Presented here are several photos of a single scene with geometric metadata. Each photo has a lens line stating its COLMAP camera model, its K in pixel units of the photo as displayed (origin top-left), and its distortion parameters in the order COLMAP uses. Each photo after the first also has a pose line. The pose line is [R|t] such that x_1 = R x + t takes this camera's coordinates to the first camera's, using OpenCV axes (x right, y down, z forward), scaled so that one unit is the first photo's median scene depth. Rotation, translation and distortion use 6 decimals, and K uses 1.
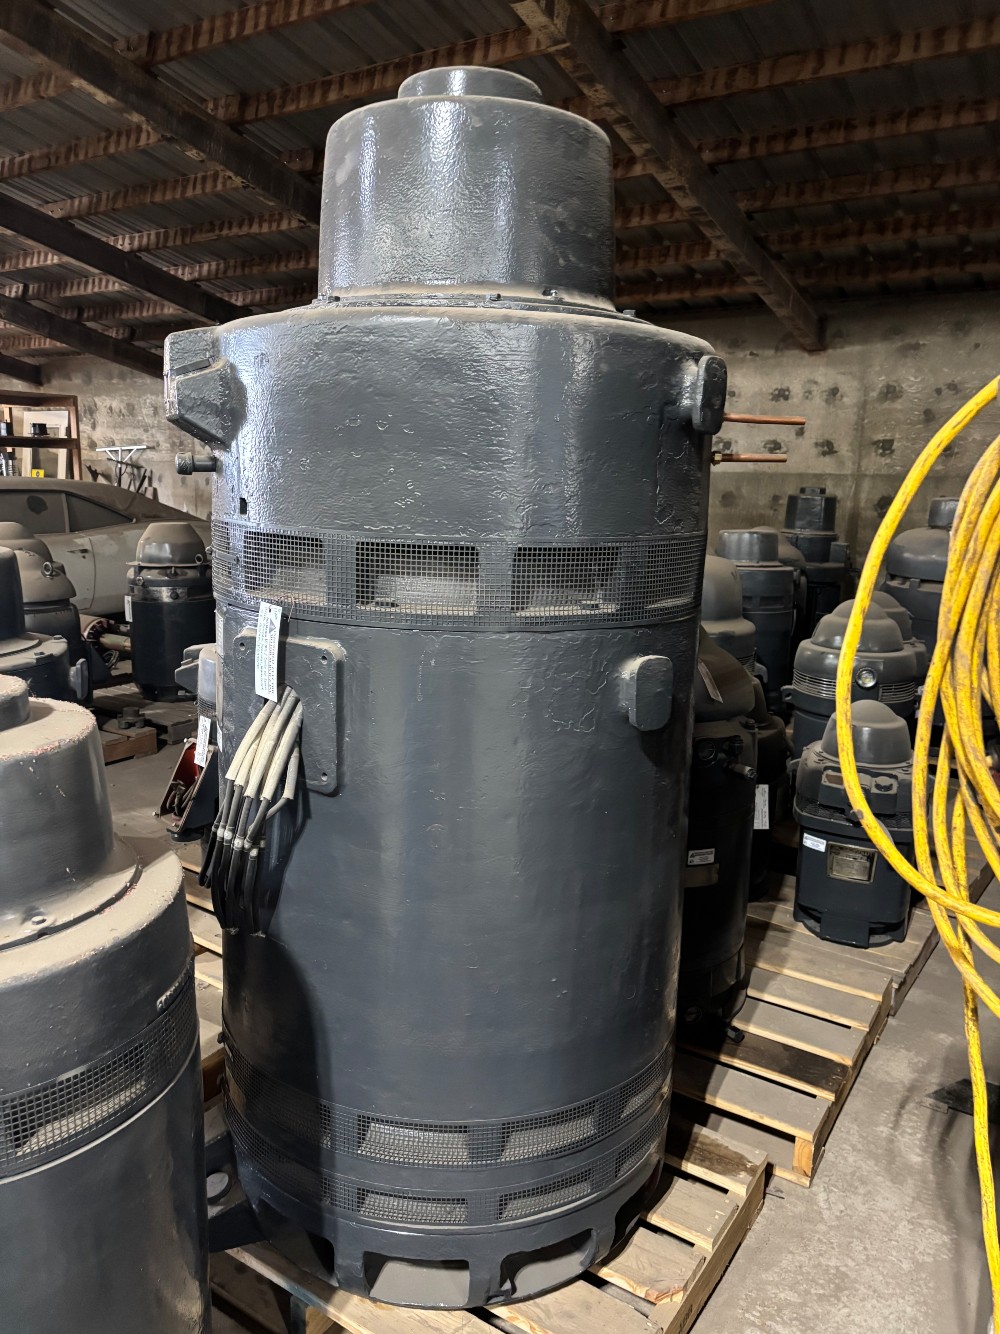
lens RADIAL K [[1013.1, 0, 497.6], [0, 1013.1, 670.9], [0, 0, 1]] dist [-0.007285, -0.011572]
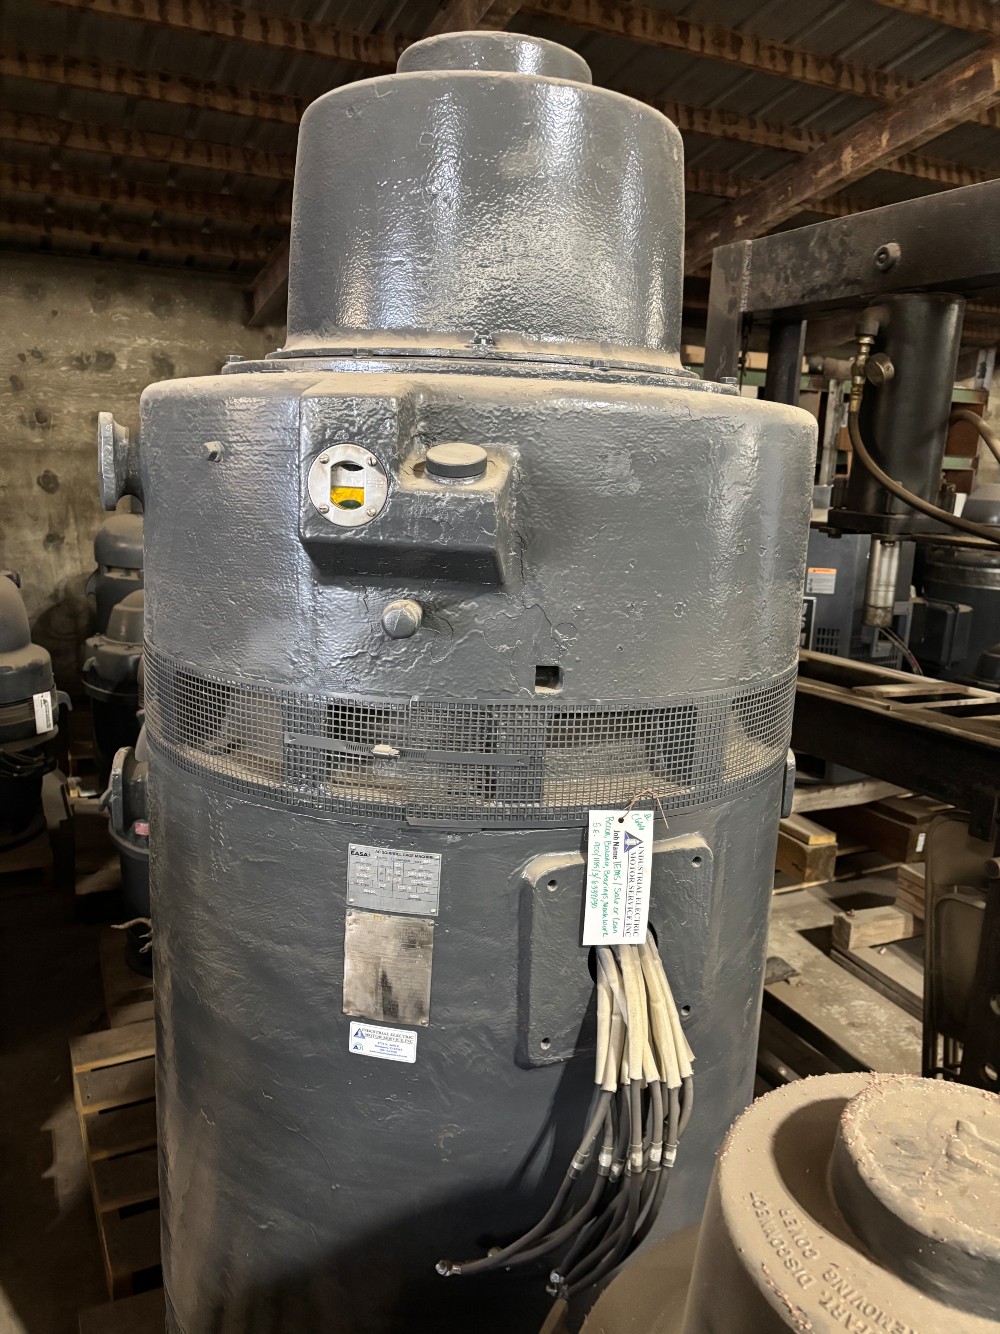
lens RADIAL K [[1013.1, 0, 497.6], [0, 1013.1, 665.8], [0, 0, 1]] dist [-0.007285, -0.011572]
pose [[0.495401, -0.177594, 0.850316, -0.244481], [0.131795, 0.982913, 0.128502, -0.076926], [-0.858608, 0.048407, 0.510342, 0.210914]]
